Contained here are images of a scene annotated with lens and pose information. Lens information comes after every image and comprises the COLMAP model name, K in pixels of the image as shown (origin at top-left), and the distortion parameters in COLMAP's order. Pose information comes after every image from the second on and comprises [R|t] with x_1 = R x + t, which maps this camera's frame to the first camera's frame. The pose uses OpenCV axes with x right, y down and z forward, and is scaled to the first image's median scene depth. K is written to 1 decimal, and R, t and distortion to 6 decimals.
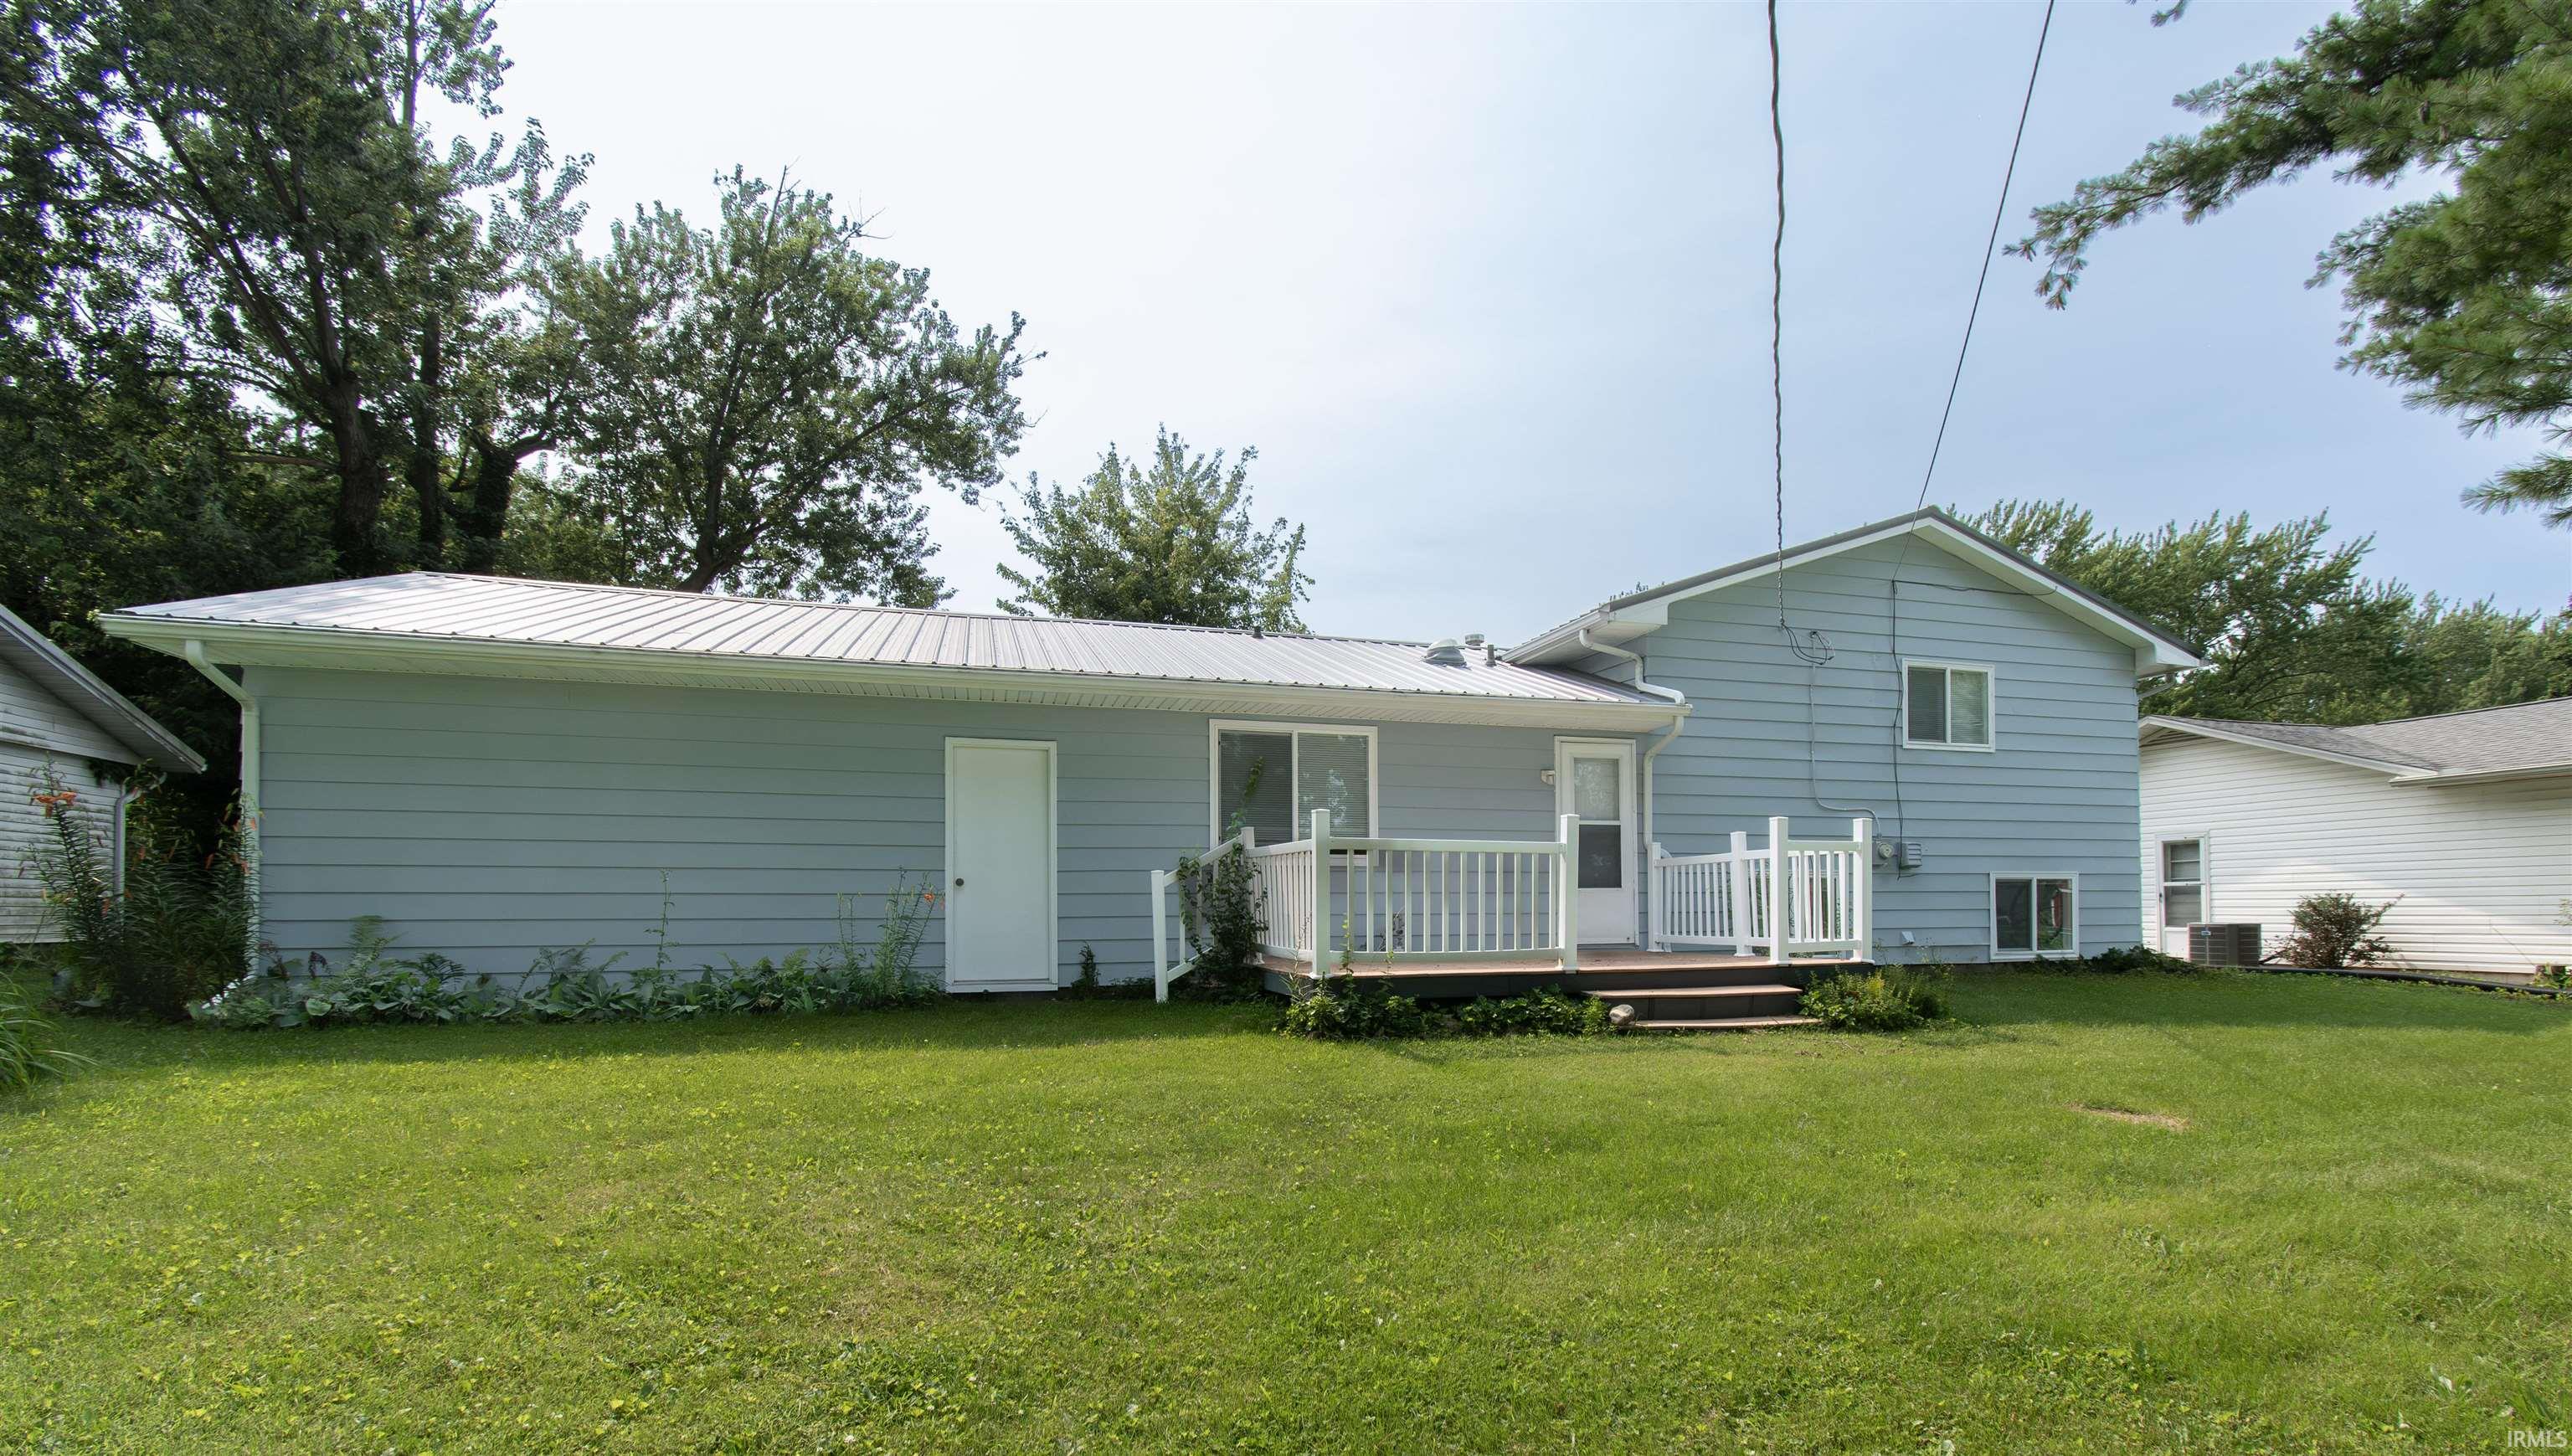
lens RADIAL K [[1170.7, 0, 1351.7], [0, 1170.7, 884.6], [0, 0, 1]] dist [0.001705, 0.000118]
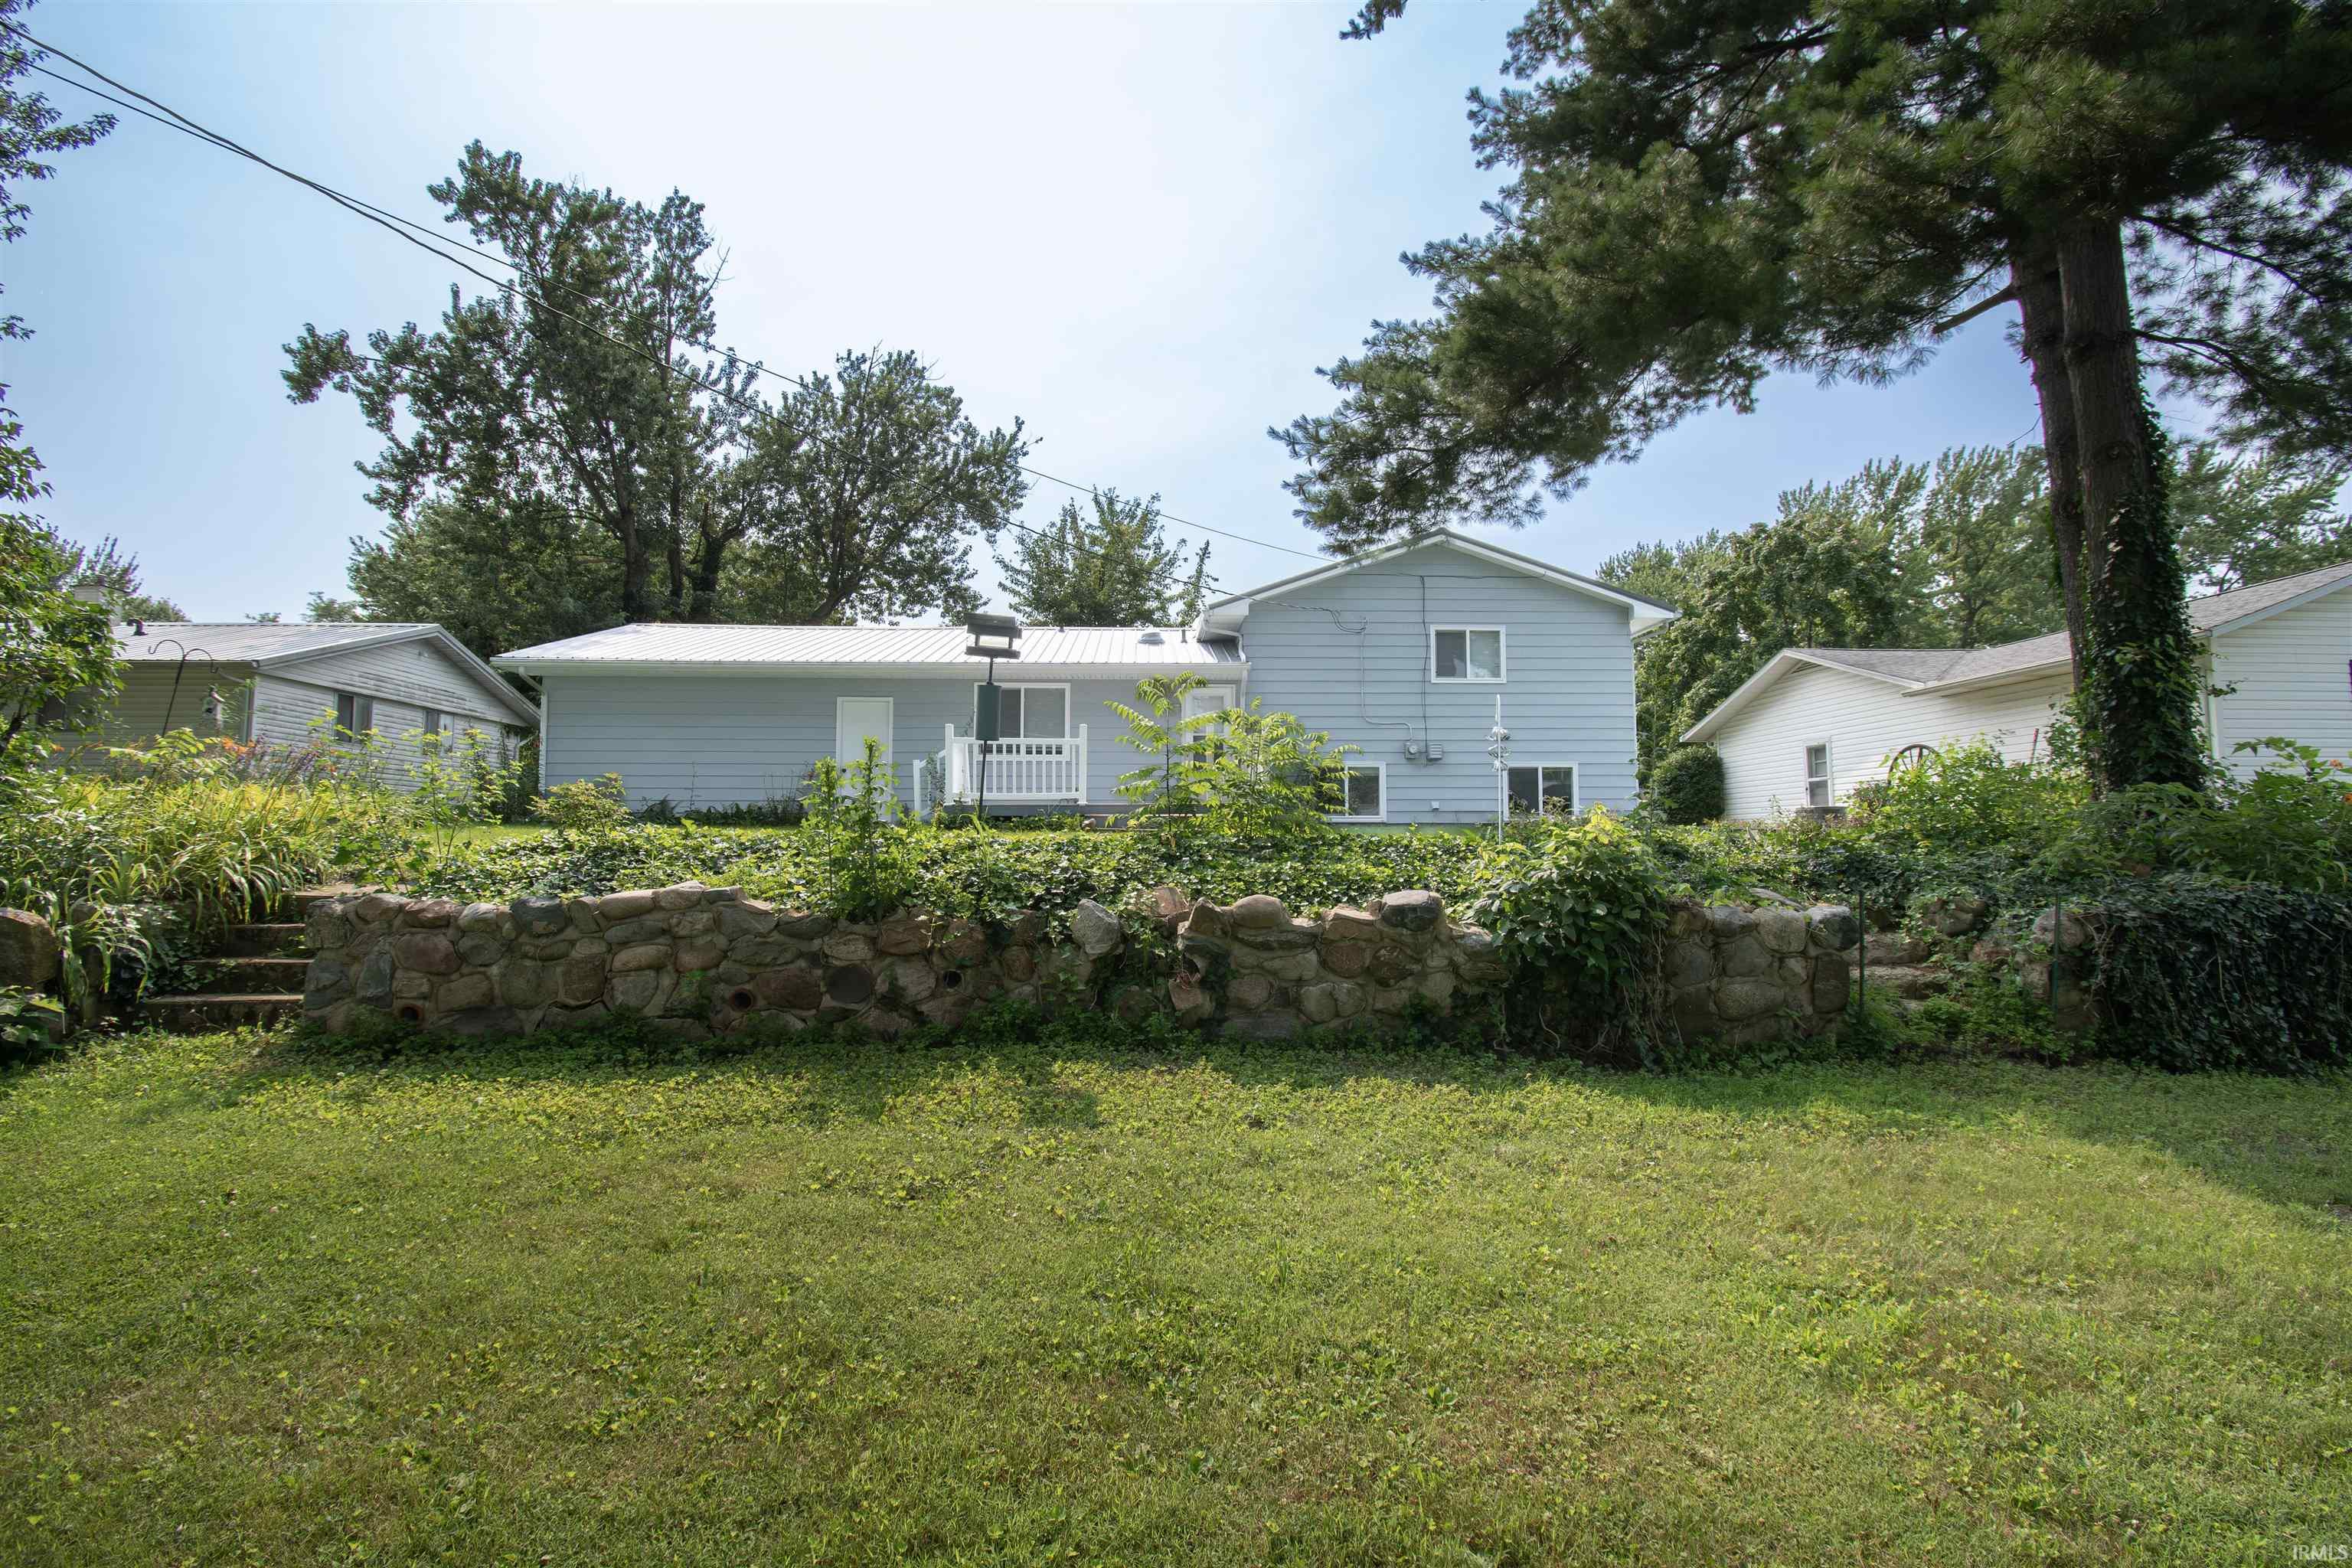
lens RADIAL K [[1056.1, 0, 1193.4], [0, 1056.1, 767.0], [0, 0, 1]] dist [0.014774, -0.016984]
pose [[0.964283, -0.017727, -0.264279, 0.345753], [0.002760, 0.998376, -0.056896, 0.047431], [0.264859, 0.054135, 0.962766, -0.273357]]
